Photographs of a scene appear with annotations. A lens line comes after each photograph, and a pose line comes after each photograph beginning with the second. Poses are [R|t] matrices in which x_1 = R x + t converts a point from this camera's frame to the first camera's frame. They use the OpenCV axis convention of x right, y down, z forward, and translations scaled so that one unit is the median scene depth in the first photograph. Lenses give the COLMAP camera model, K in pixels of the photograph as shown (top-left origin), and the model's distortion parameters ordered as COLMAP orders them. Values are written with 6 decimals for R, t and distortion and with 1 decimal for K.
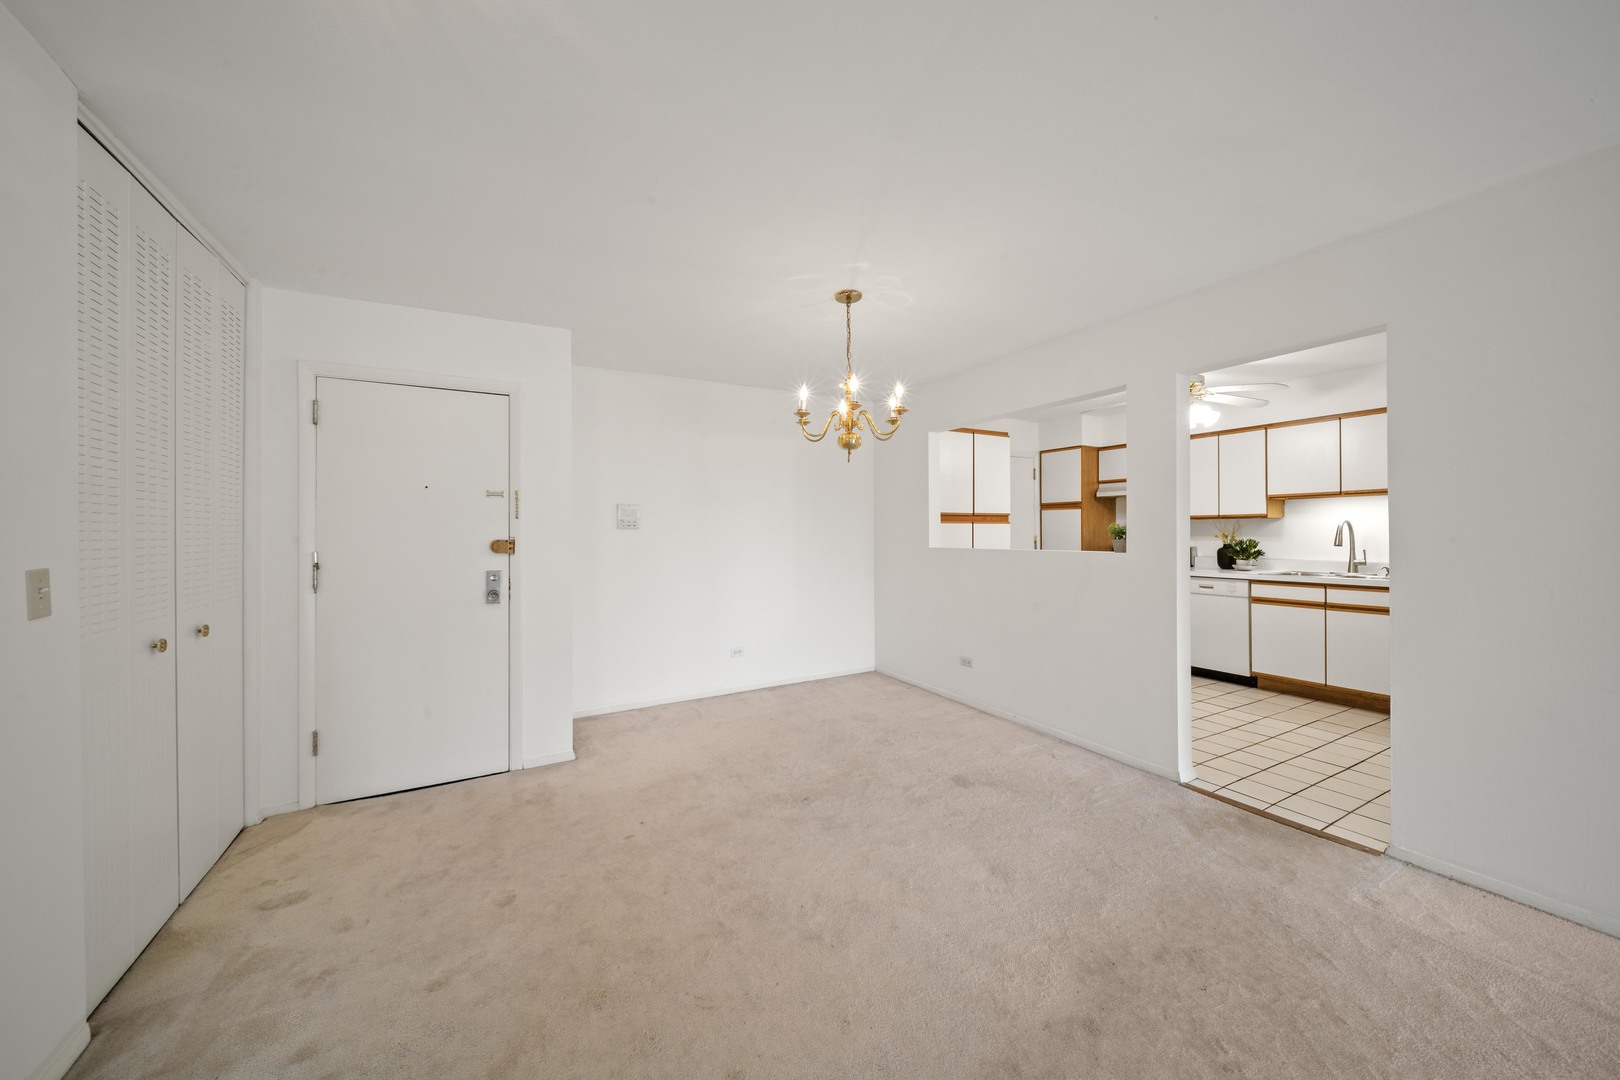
lens RADIAL K [[569.6, 0, 797.1], [0, 569.6, 535.7], [0, 0, 1]] dist [-0.000932, -0.000397]
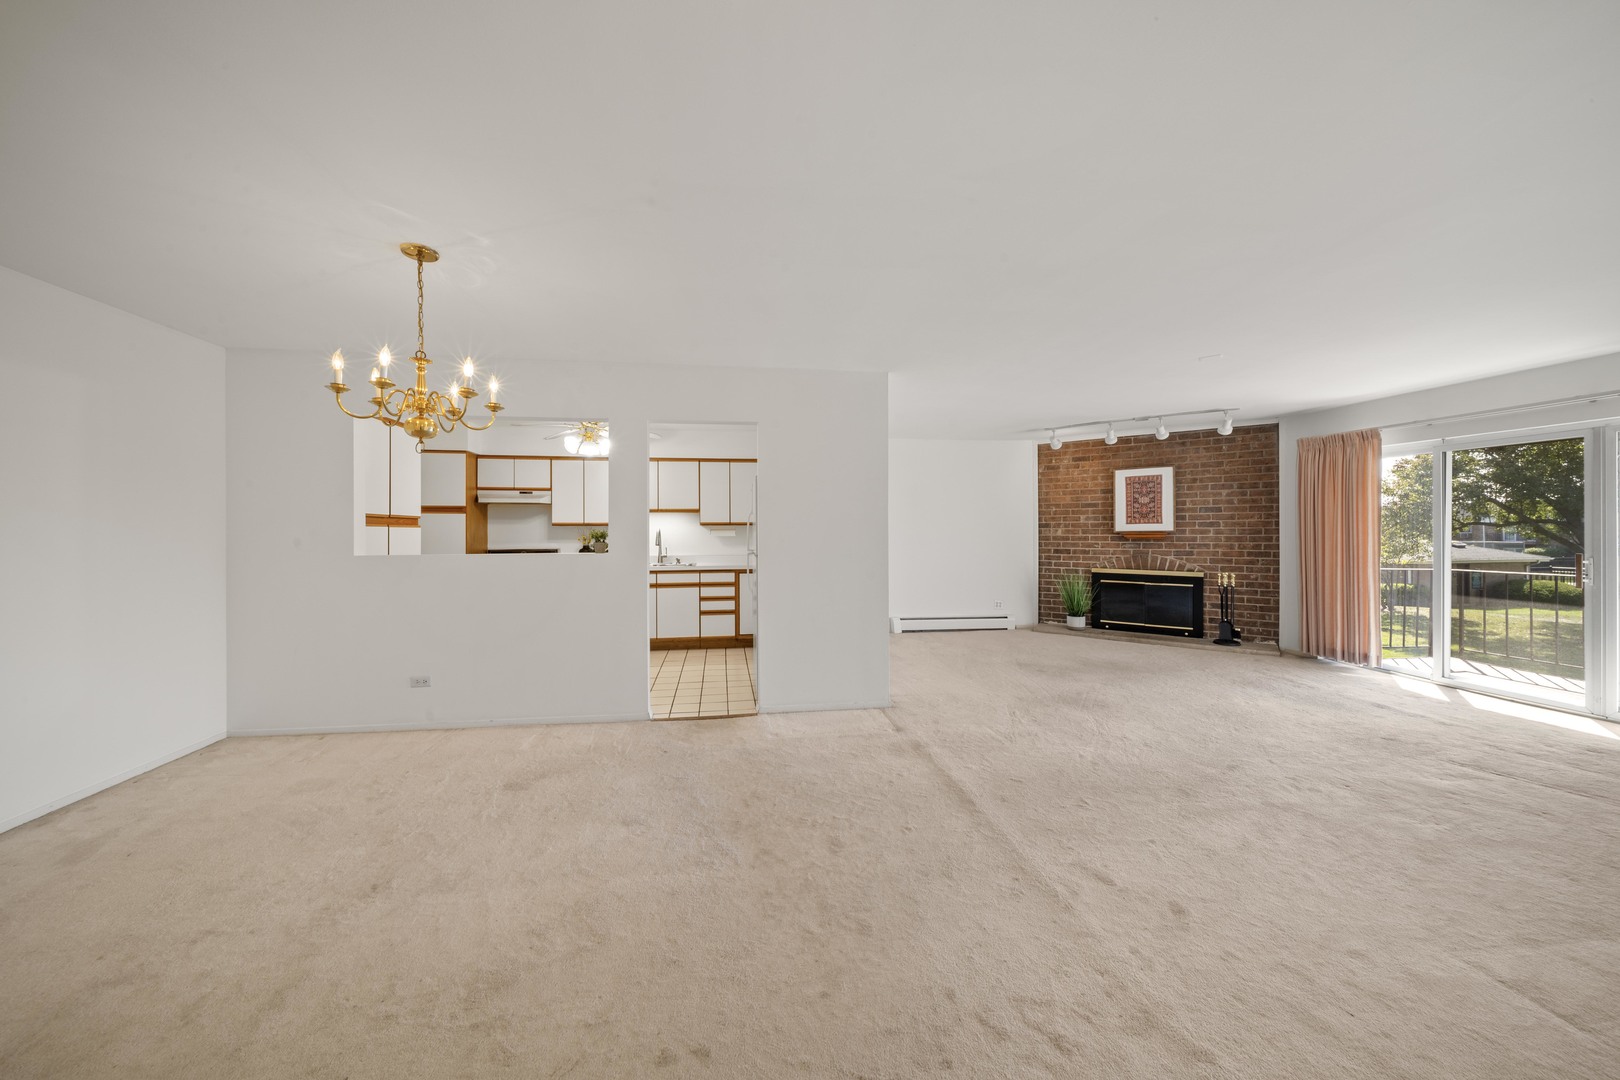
lens RADIAL K [[569.6, 0, 797.1], [0, 569.6, 535.7], [0, 0, 1]] dist [-0.000932, -0.000397]
pose [[0.339242, 0.000476, 0.940699, -0.450074], [0.006418, 0.999975, -0.002820, -0.001930], [-0.940677, 0.006994, 0.339230, 0.183001]]
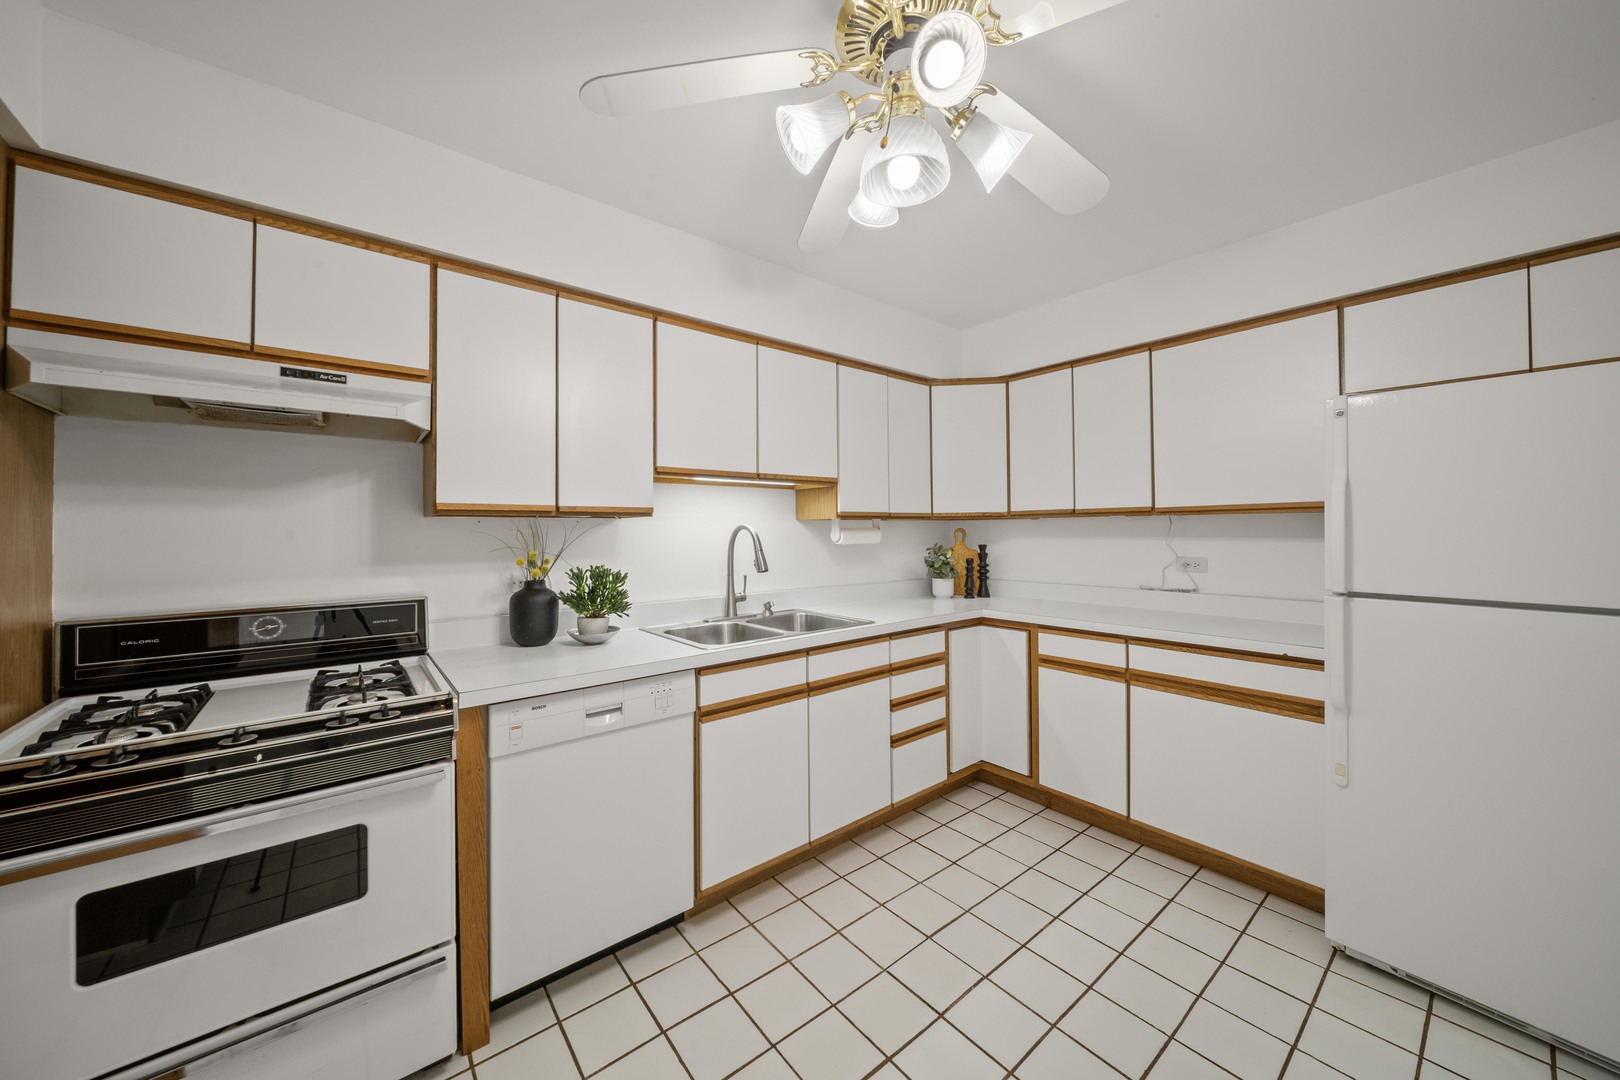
lens RADIAL K [[575.3, 0, 803.7], [0, 575.3, 519.6], [0, 0, 1]] dist [0.000300, -0.000097]
pose [[-0.174013, 0.011019, 0.984682, 0.513590], [0.005958, 0.999931, -0.010137, -0.034636], [-0.984725, 0.004103, -0.174067, 1.379038]]
